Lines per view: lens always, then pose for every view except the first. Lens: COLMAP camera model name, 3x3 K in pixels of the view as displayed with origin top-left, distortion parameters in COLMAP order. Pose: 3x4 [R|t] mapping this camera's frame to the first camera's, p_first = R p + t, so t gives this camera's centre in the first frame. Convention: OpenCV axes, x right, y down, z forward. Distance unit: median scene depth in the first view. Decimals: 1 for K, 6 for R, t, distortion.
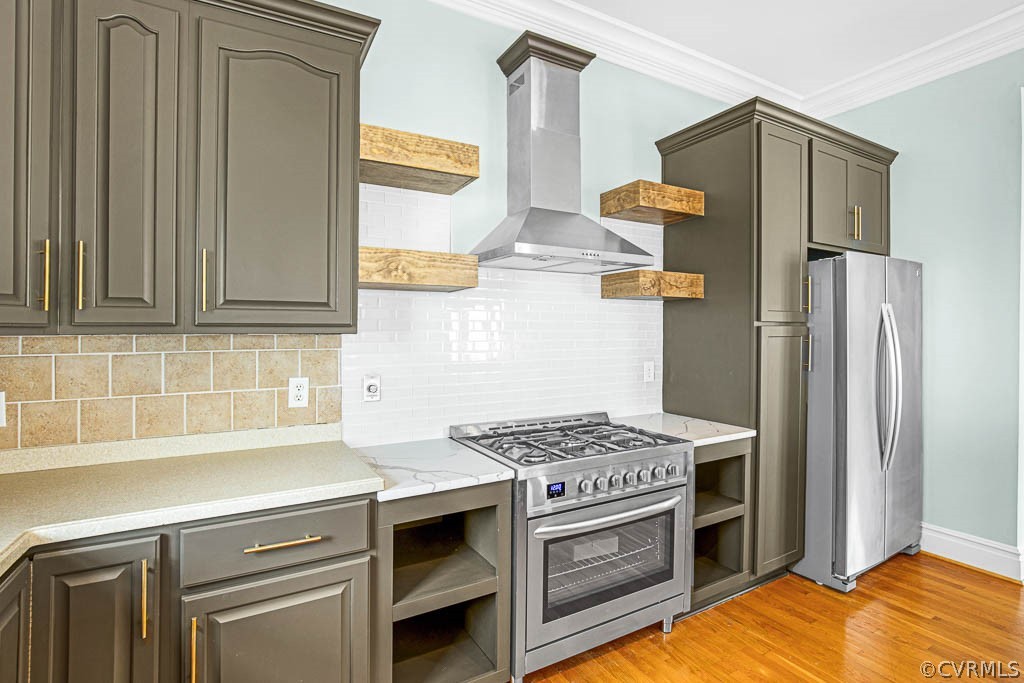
lens RADIAL K [[488.1, 0, 510.8], [0, 488.1, 337.2], [0, 0, 1]] dist [-0.031362, 0.000439]
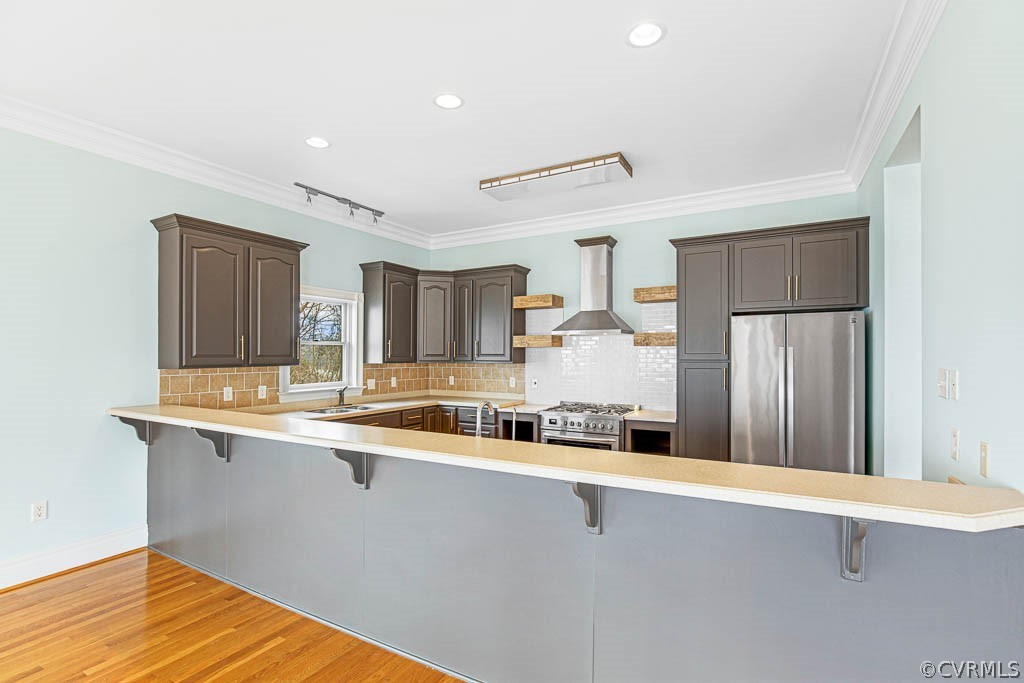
lens RADIAL K [[491.7, 0, 510.4], [0, 491.7, 352.7], [0, 0, 1]] dist [0.001360, 0.000514]
pose [[0.510881, 0.000225, -0.859651, 2.328520], [-0.010992, 0.999920, -0.006271, -0.055001], [0.859581, 0.012653, 0.510843, -0.620389]]
